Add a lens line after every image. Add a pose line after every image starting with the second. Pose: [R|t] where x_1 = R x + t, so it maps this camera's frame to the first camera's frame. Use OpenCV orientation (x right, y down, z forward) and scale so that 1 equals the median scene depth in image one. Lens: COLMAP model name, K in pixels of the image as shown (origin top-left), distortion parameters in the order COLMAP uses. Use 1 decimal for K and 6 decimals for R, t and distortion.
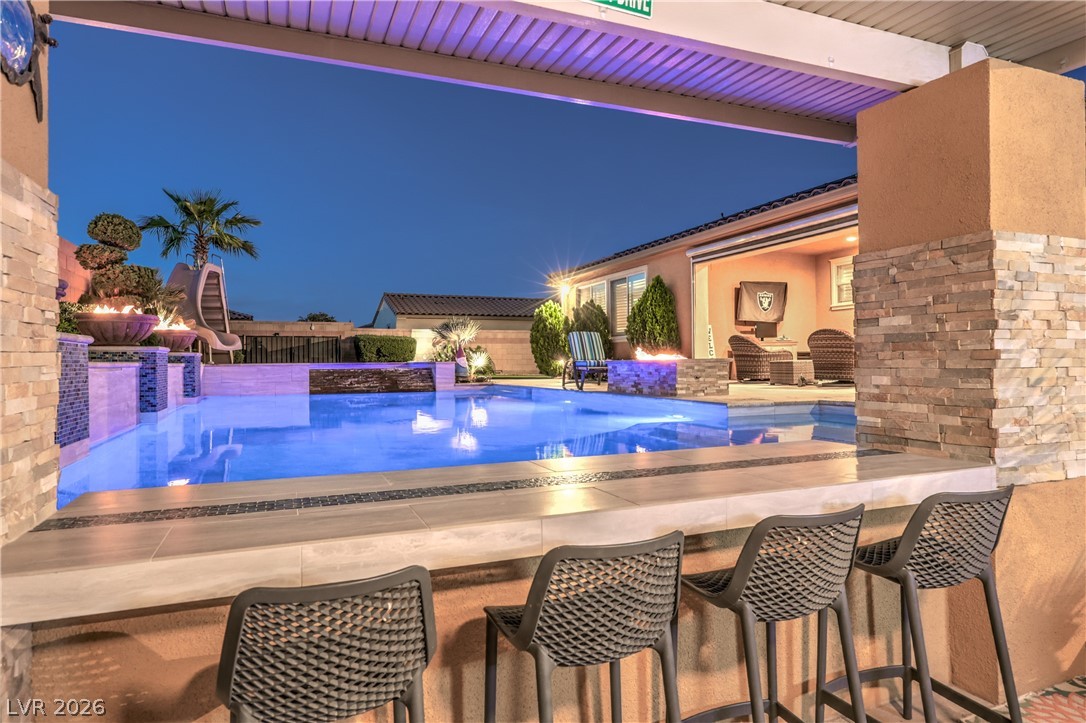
lens RADIAL K [[646.5, 0, 545.4], [0, 646.5, 357.3], [0, 0, 1]] dist [-0.006680, -0.003351]
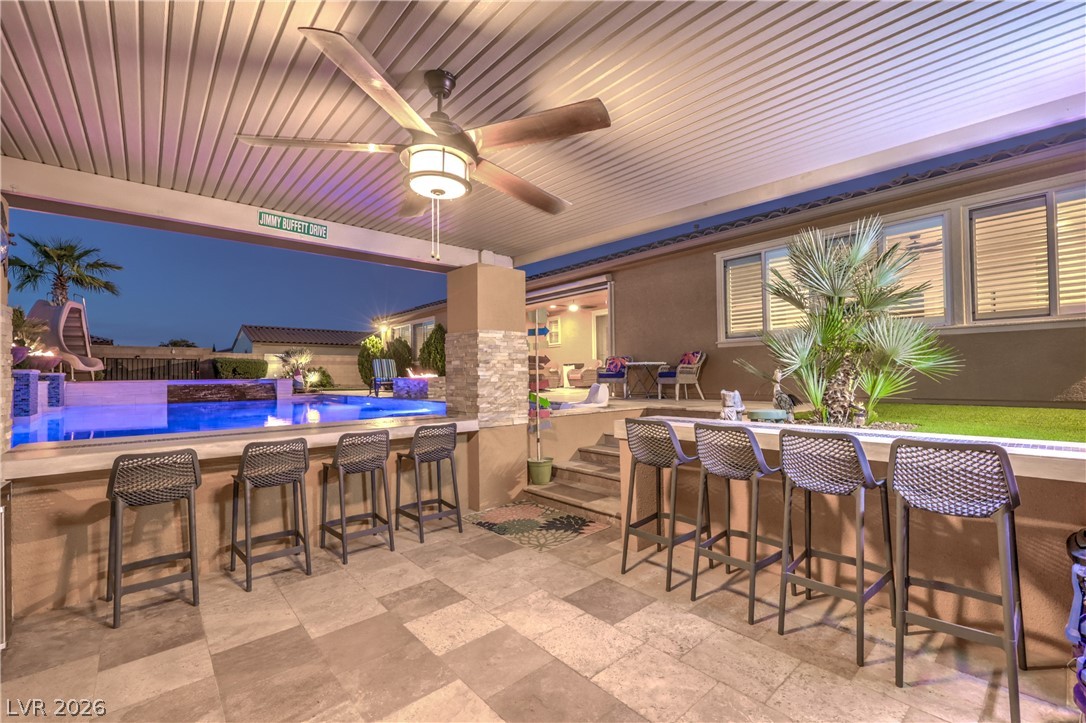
lens RADIAL K [[445.2, 0, 541.0], [0, 445.2, 369.5], [0, 0, 1]] dist [-0.004066, 0.001135]
pose [[0.941949, 0.003219, 0.335741, 0.049299], [0.000509, 0.999939, -0.011015, -0.002181], [-0.335756, 0.010546, 0.941890, -0.115430]]
